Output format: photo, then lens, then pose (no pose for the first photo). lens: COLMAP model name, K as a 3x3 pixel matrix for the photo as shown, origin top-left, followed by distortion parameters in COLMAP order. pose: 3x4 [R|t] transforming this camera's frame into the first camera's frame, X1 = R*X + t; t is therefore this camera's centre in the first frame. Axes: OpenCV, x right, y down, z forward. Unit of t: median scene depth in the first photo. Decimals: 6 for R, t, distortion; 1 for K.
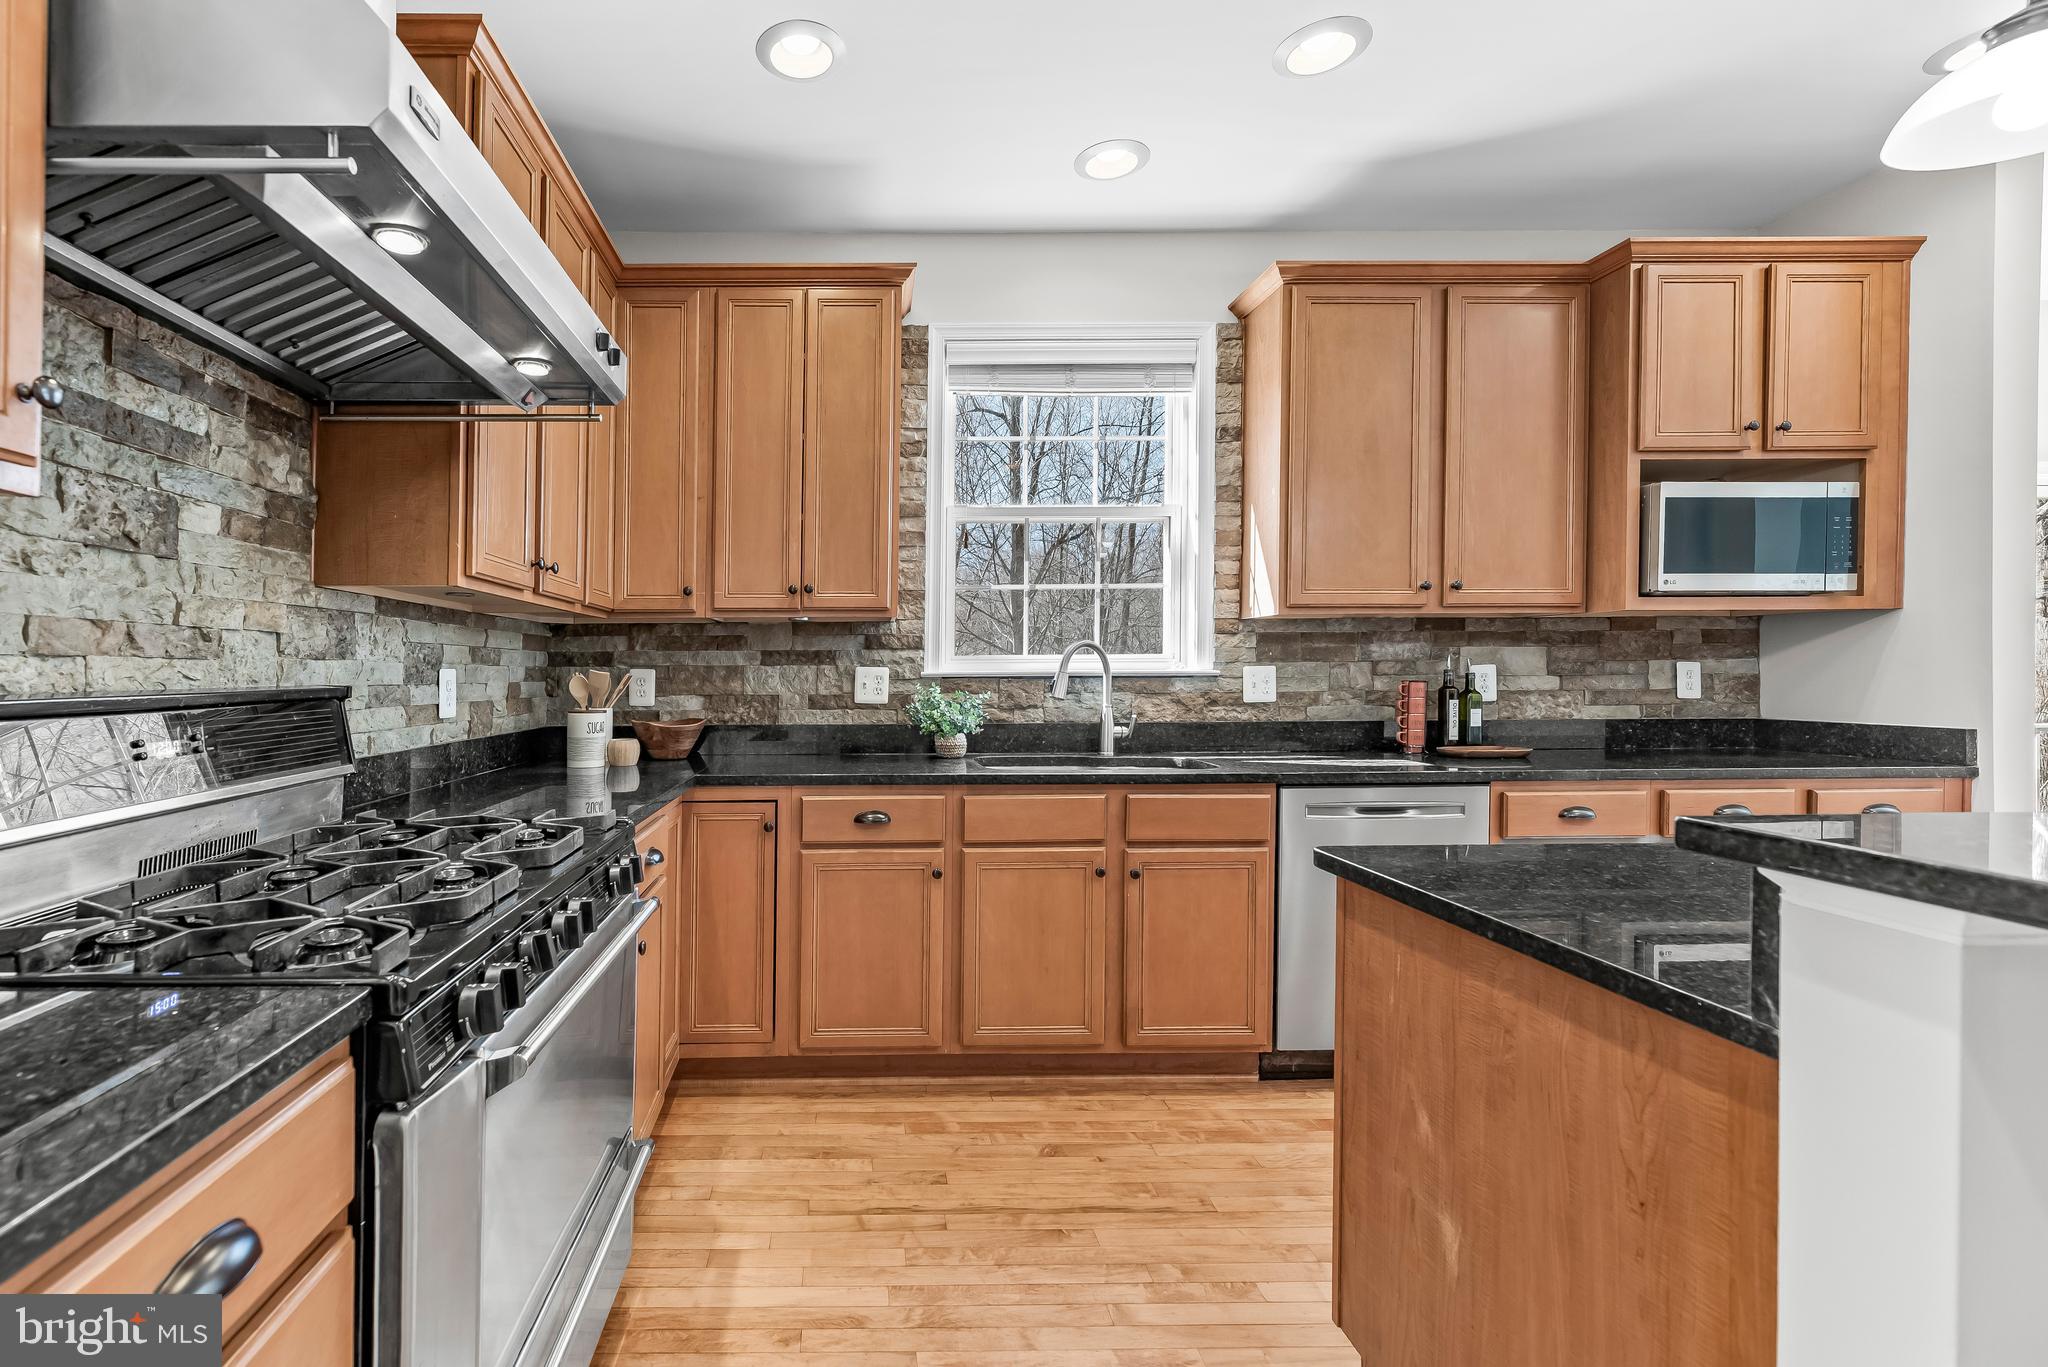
lens RADIAL K [[902.5, 0, 864.6], [0, 902.5, 681.7], [0, 0, 1]] dist [0.001860, -0.000387]
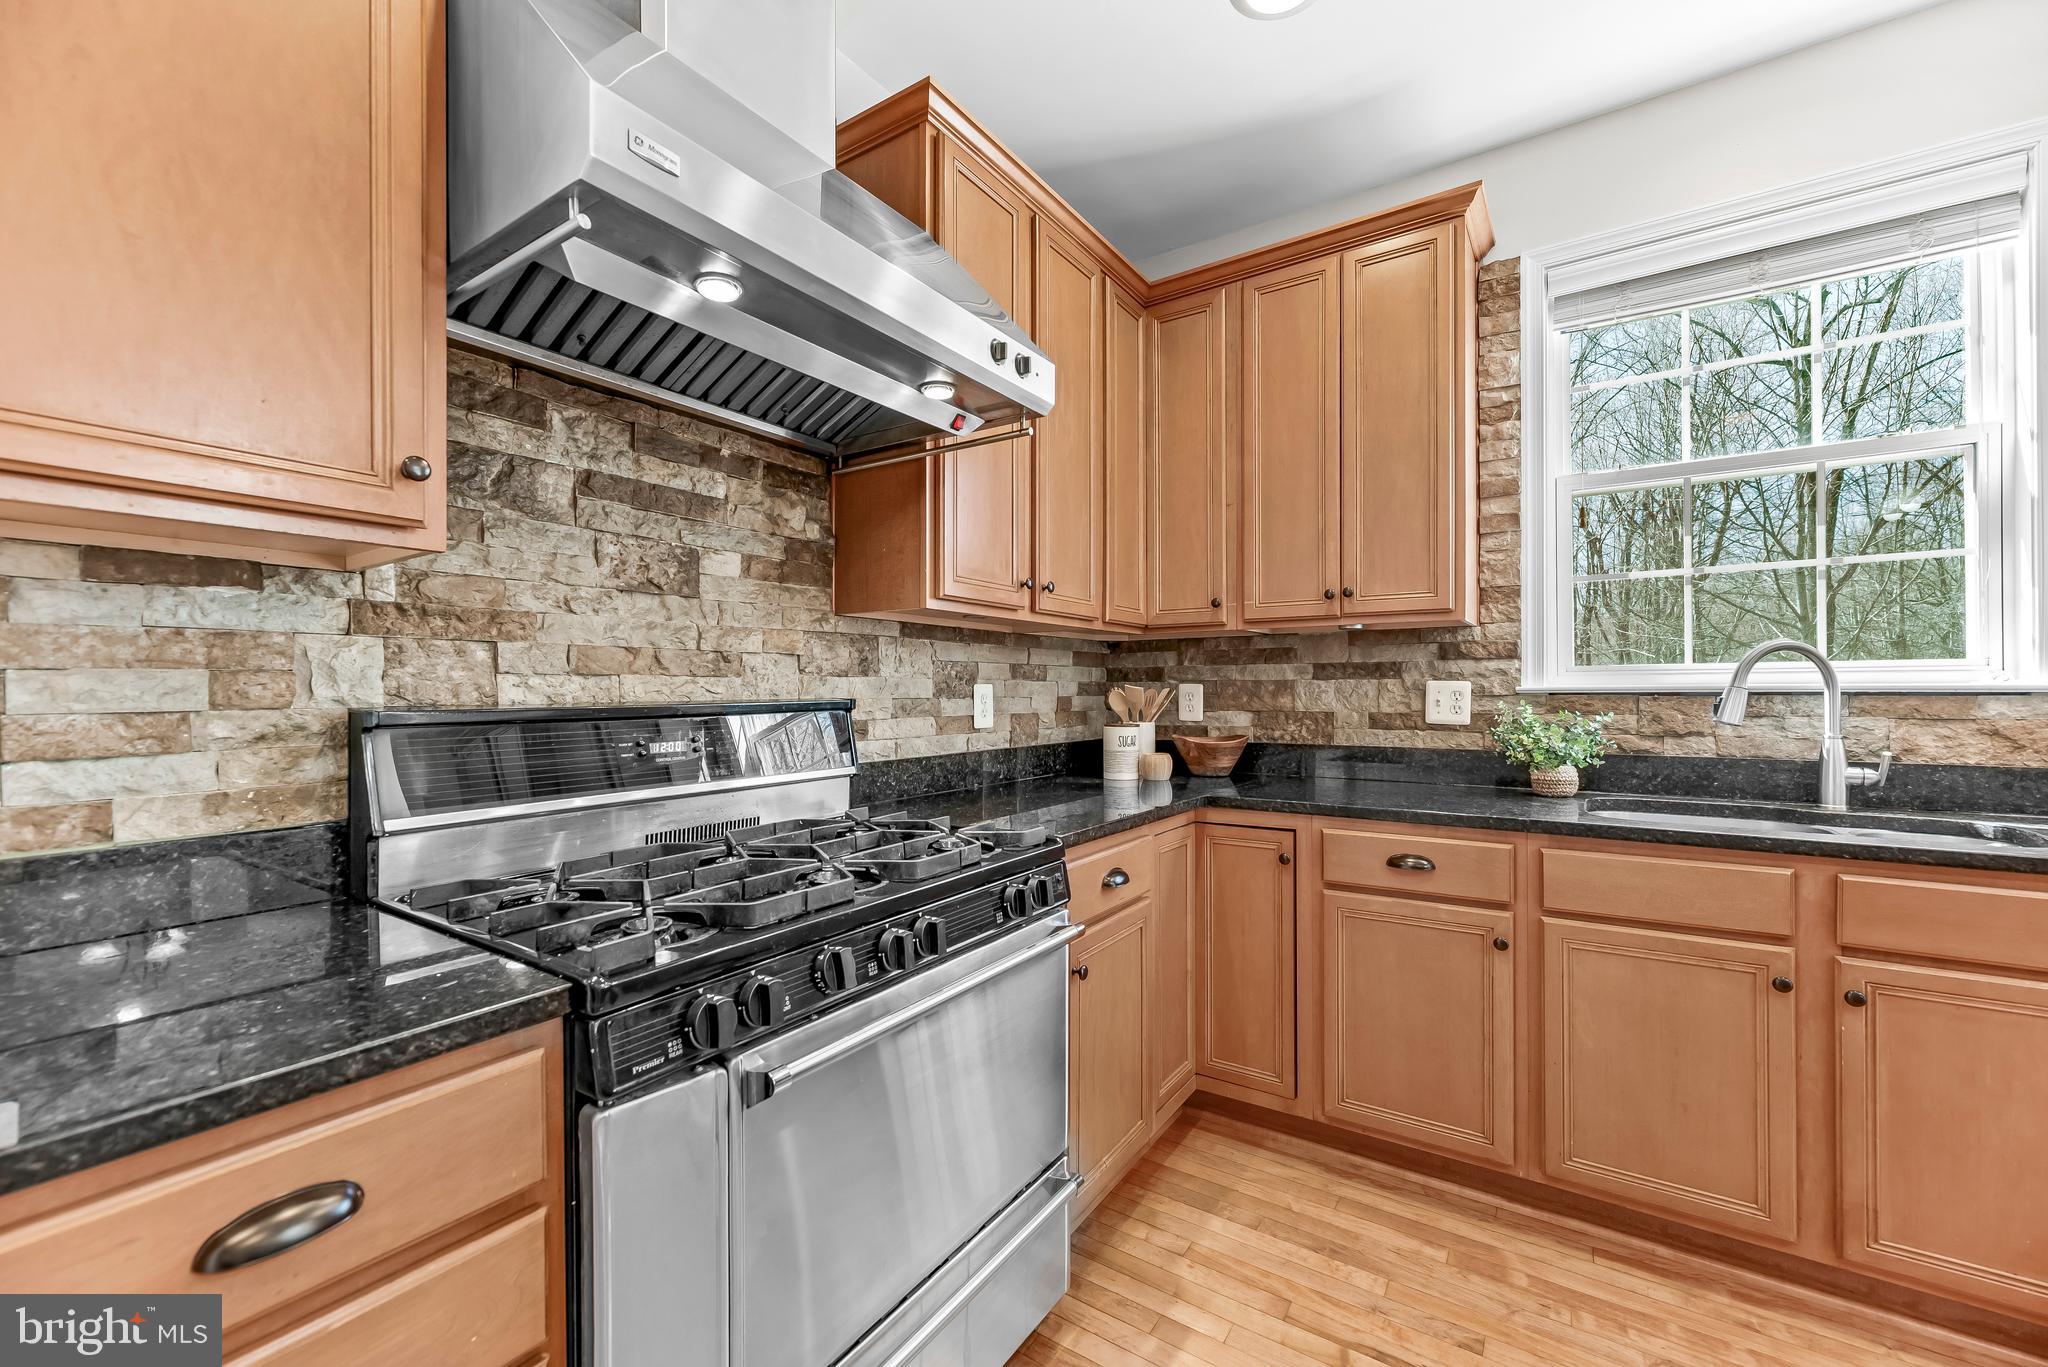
lens RADIAL K [[831.0, 0, 1015.8], [0, 831.0, 686.9], [0, 0, 1]] dist [0.003327, -0.000810]
pose [[0.820860, -0.000678, -0.571129, 0.129635], [-0.005601, 0.999942, -0.009237, -0.001246], [0.571102, 0.010781, 0.820808, 0.144095]]
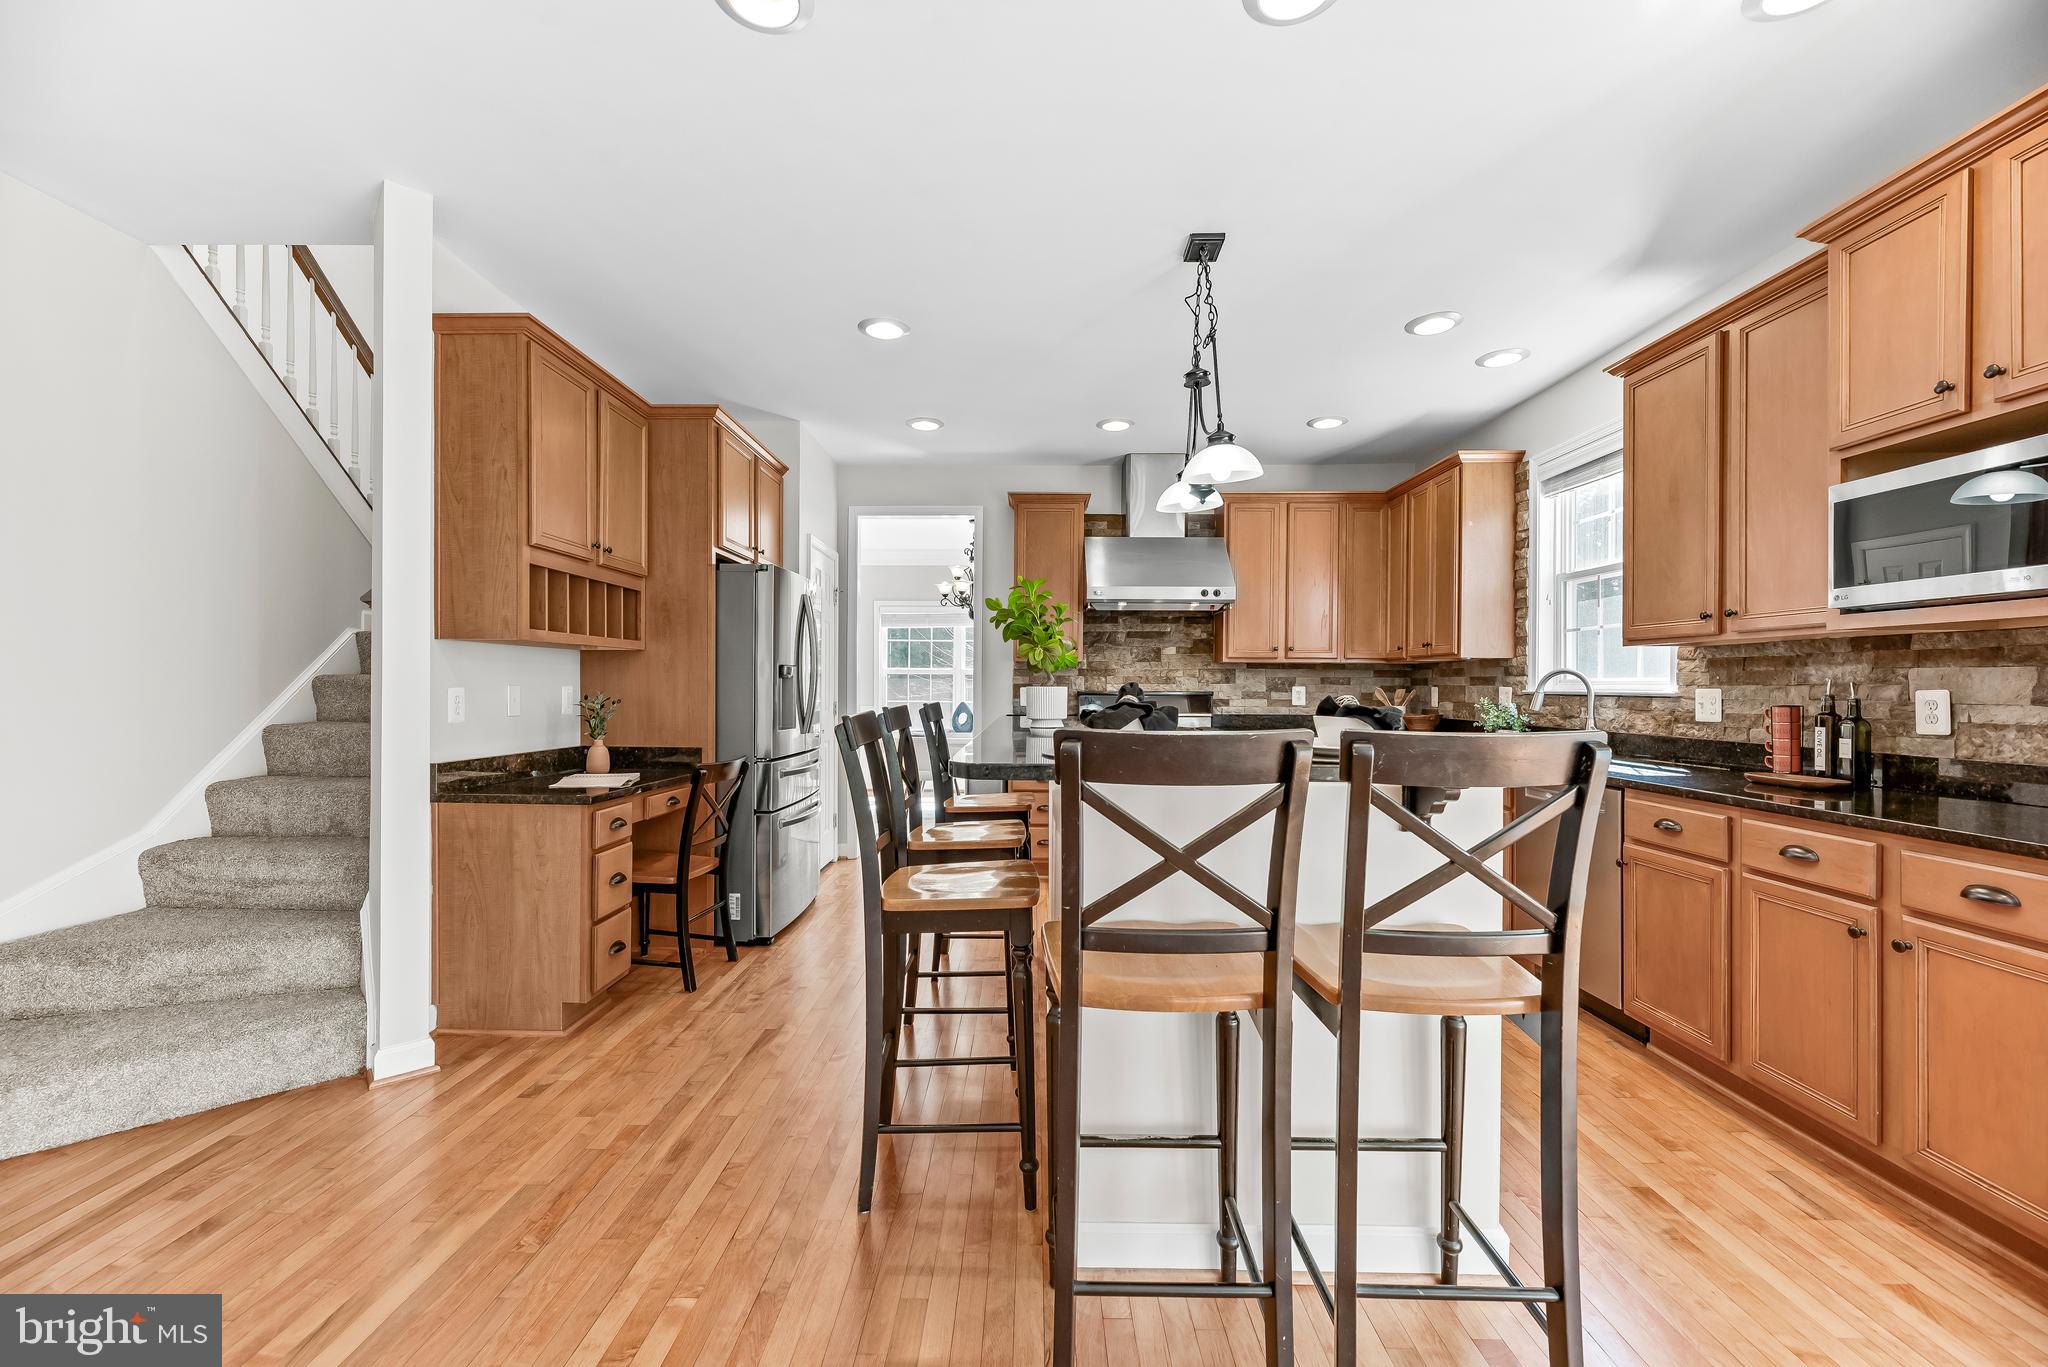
lens RADIAL K [[831.0, 0, 1024.5], [0, 831.0, 690.9], [0, 0, 1]] dist [0.003327, -0.000810]
pose [[-0.020172, 0.012910, -0.999713, 1.597685], [-0.014176, 0.999812, 0.013197, -0.017774], [0.999696, 0.014438, -0.019985, 0.202173]]
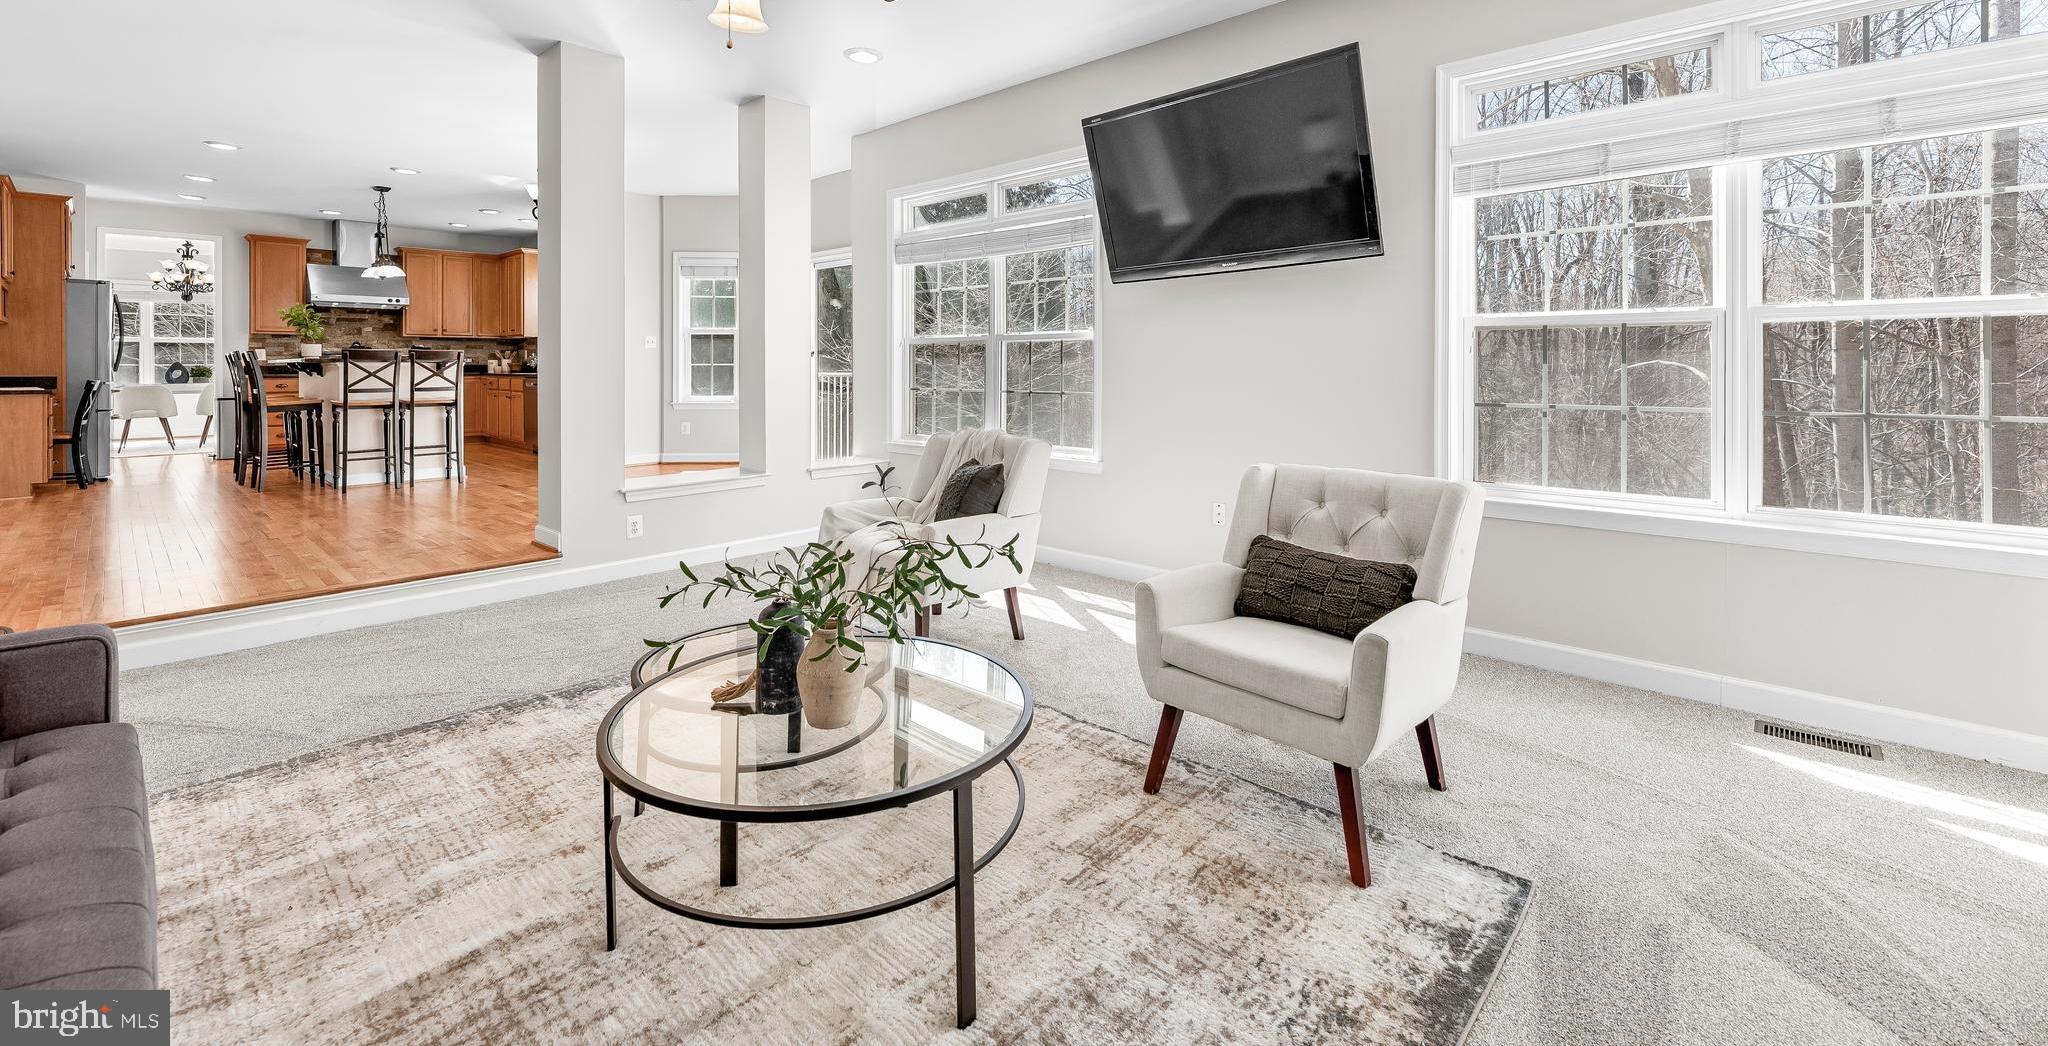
lens RADIAL K [[834.3, 0, 1024.3], [0, 834.3, 364.8], [0, 0, 1]] dist [0.002247, 0.000388]
pose [[0.731459, 0.009547, -0.681818, 4.059715], [-0.011321, 0.999934, 0.001856, 0.020624], [0.681791, 0.006361, 0.731519, -0.185064]]
